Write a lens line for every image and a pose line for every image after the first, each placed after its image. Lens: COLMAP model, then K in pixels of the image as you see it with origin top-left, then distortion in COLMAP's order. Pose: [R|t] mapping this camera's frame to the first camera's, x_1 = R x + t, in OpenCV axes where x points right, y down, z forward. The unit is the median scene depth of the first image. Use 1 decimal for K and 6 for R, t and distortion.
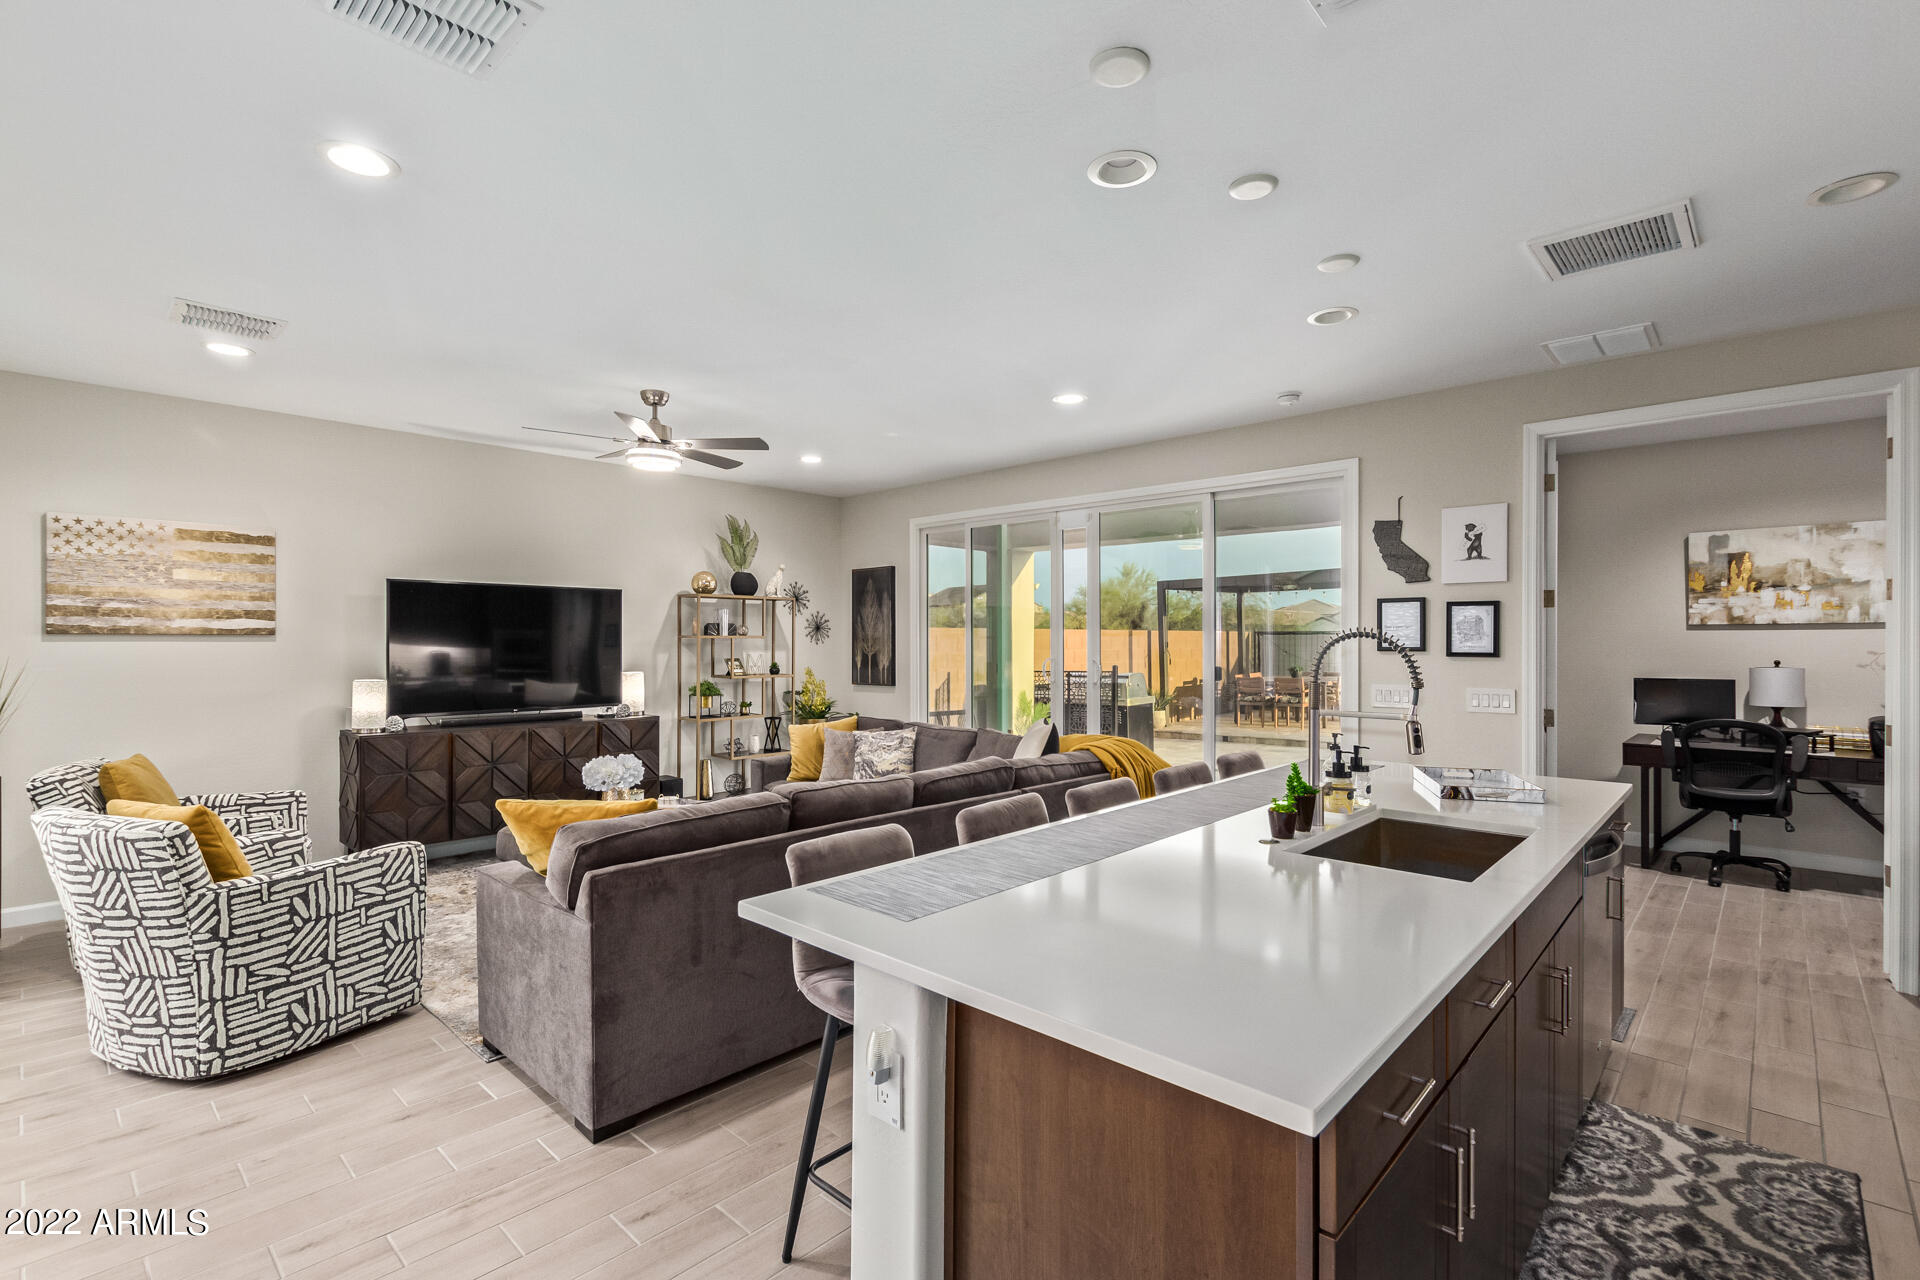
lens RADIAL K [[877.6, 0, 949.7], [0, 877.6, 611.7], [0, 0, 1]] dist [0.008417, 0.000295]
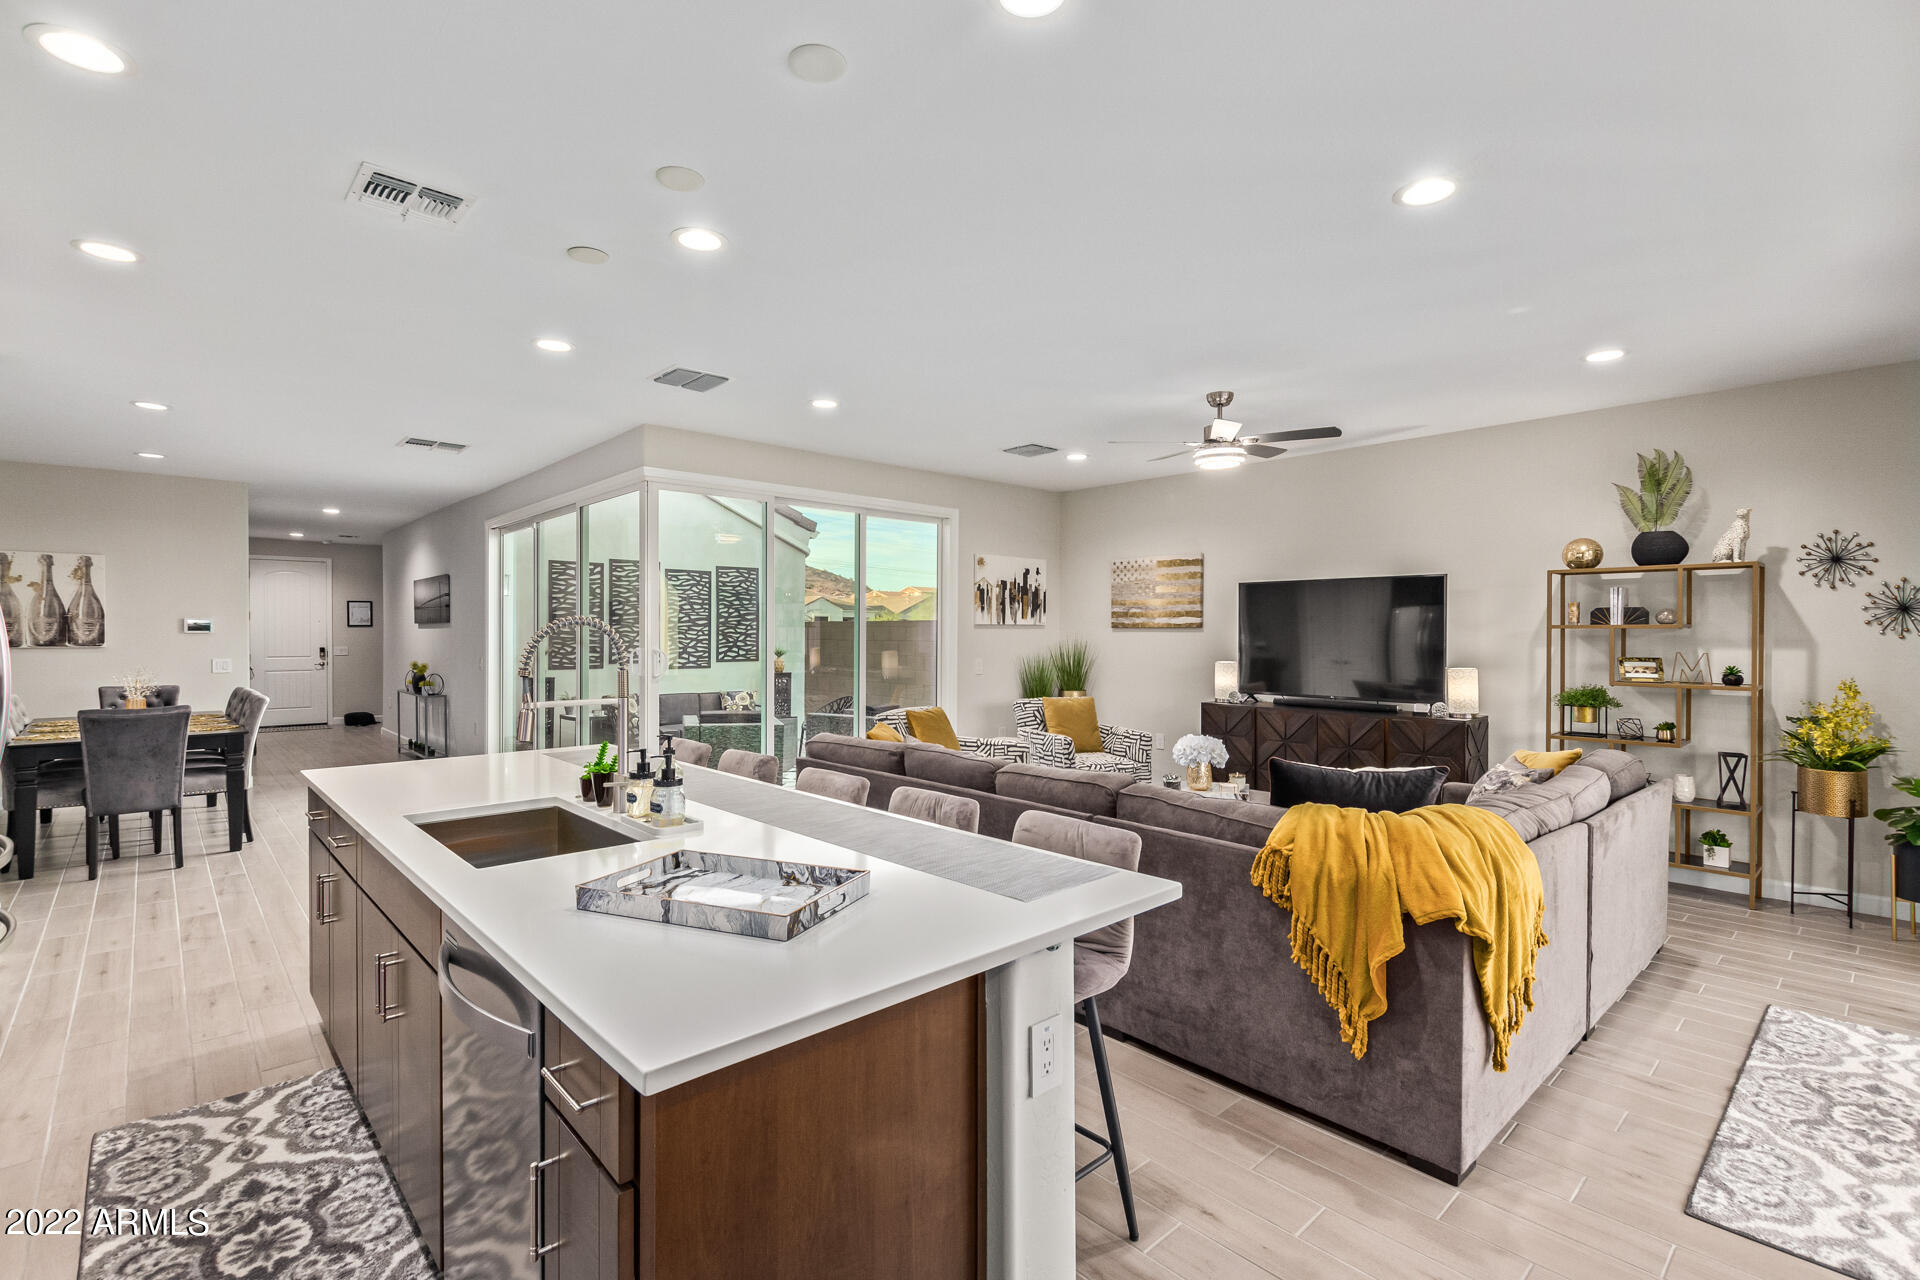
lens RADIAL K [[877.6, 0, 968.2], [0, 877.6, 643.6], [0, 0, 1]] dist [0.008417, 0.000295]
pose [[-0.065100, 0.013866, -0.997782, 0.718500], [0.031722, 0.999427, 0.011819, 0.025043], [0.997374, -0.030882, -0.065503, 0.764238]]
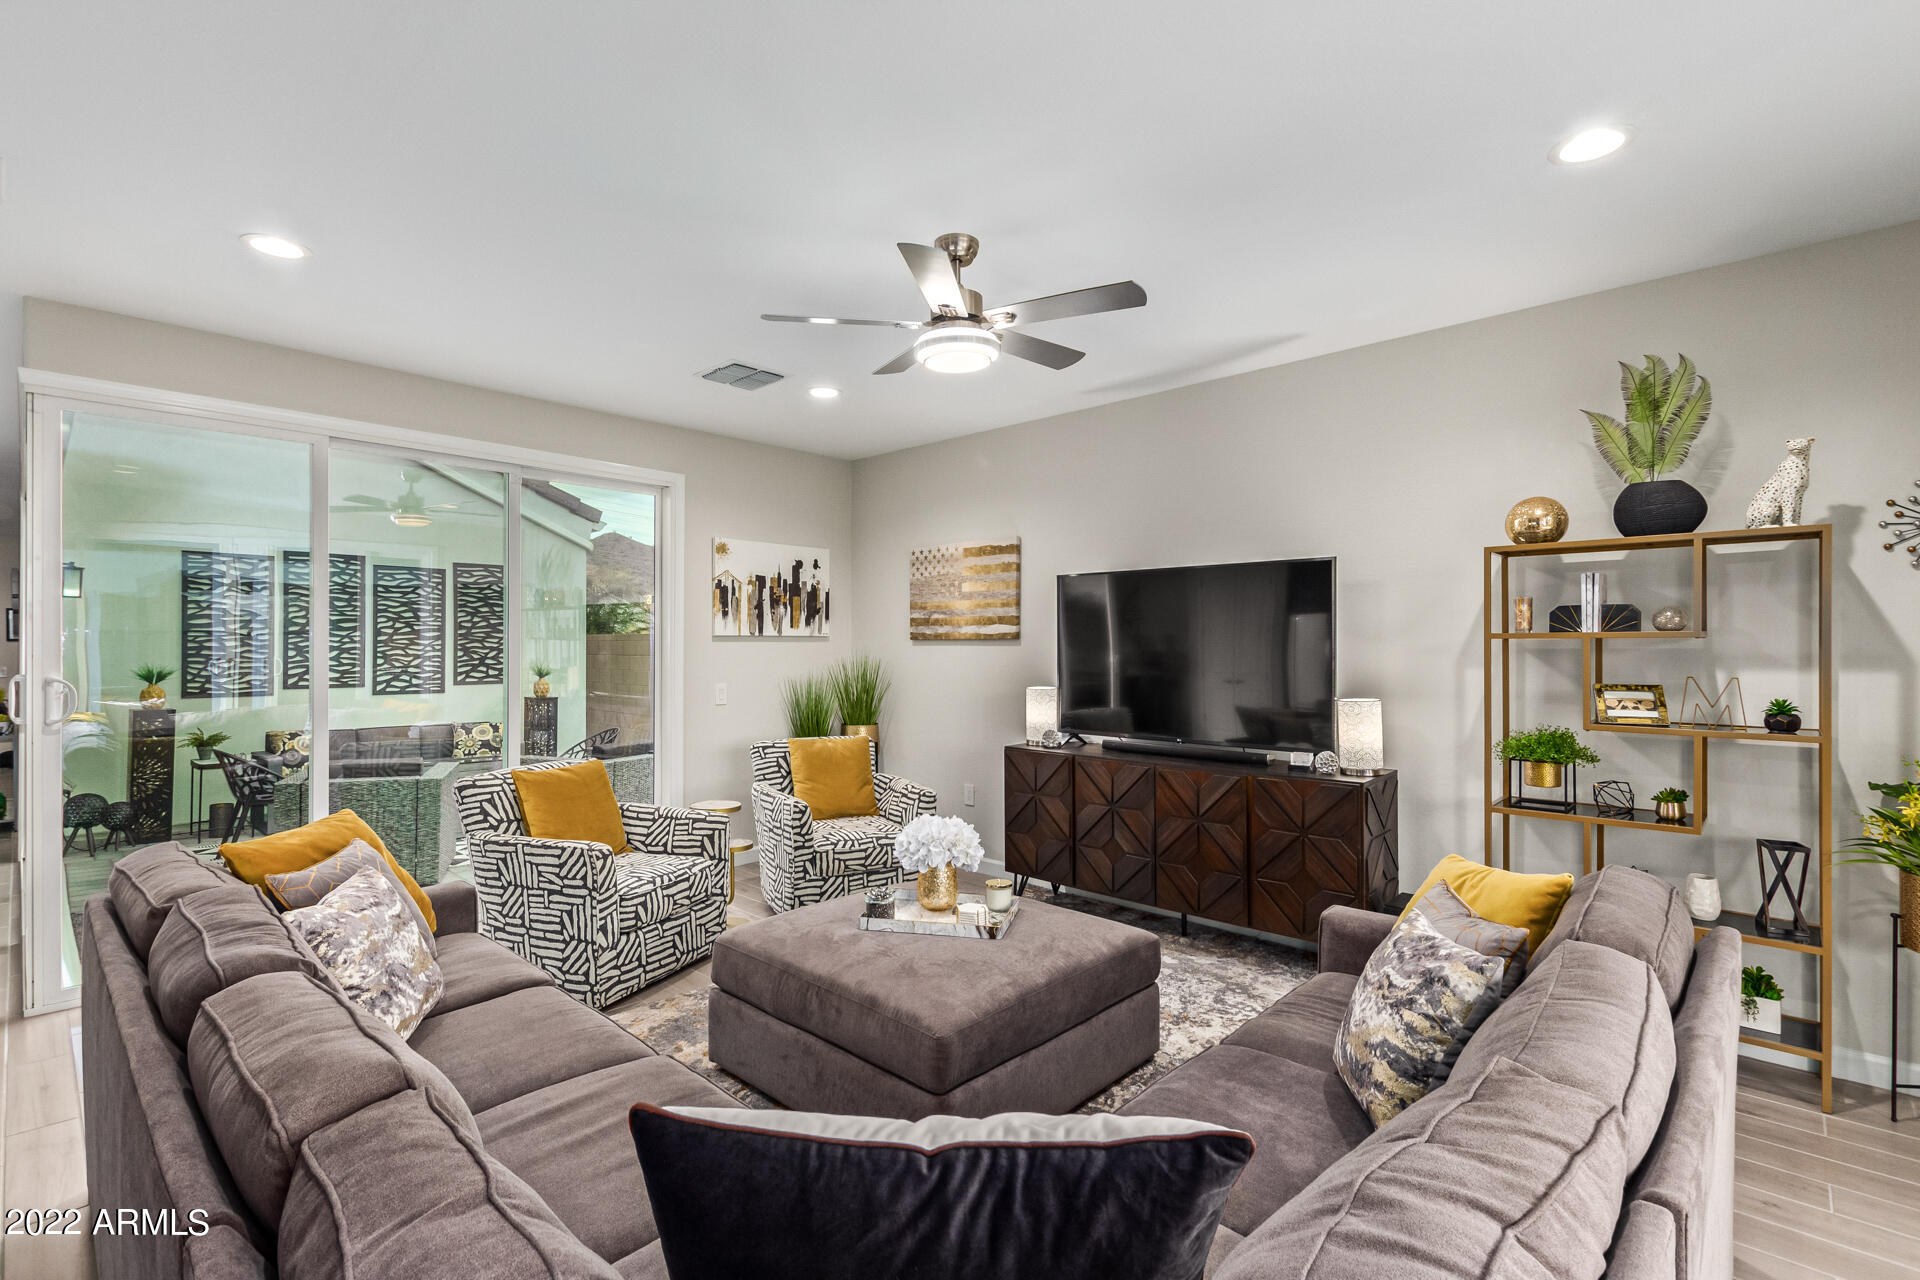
lens RADIAL K [[877.6, 0, 965.9], [0, 877.6, 647.1], [0, 0, 1]] dist [0.008417, 0.000295]
pose [[0.010784, 0.002158, -0.999940, 0.277185], [0.034061, 0.999417, 0.002524, 0.032784], [0.999362, -0.034086, 0.010704, 0.989808]]
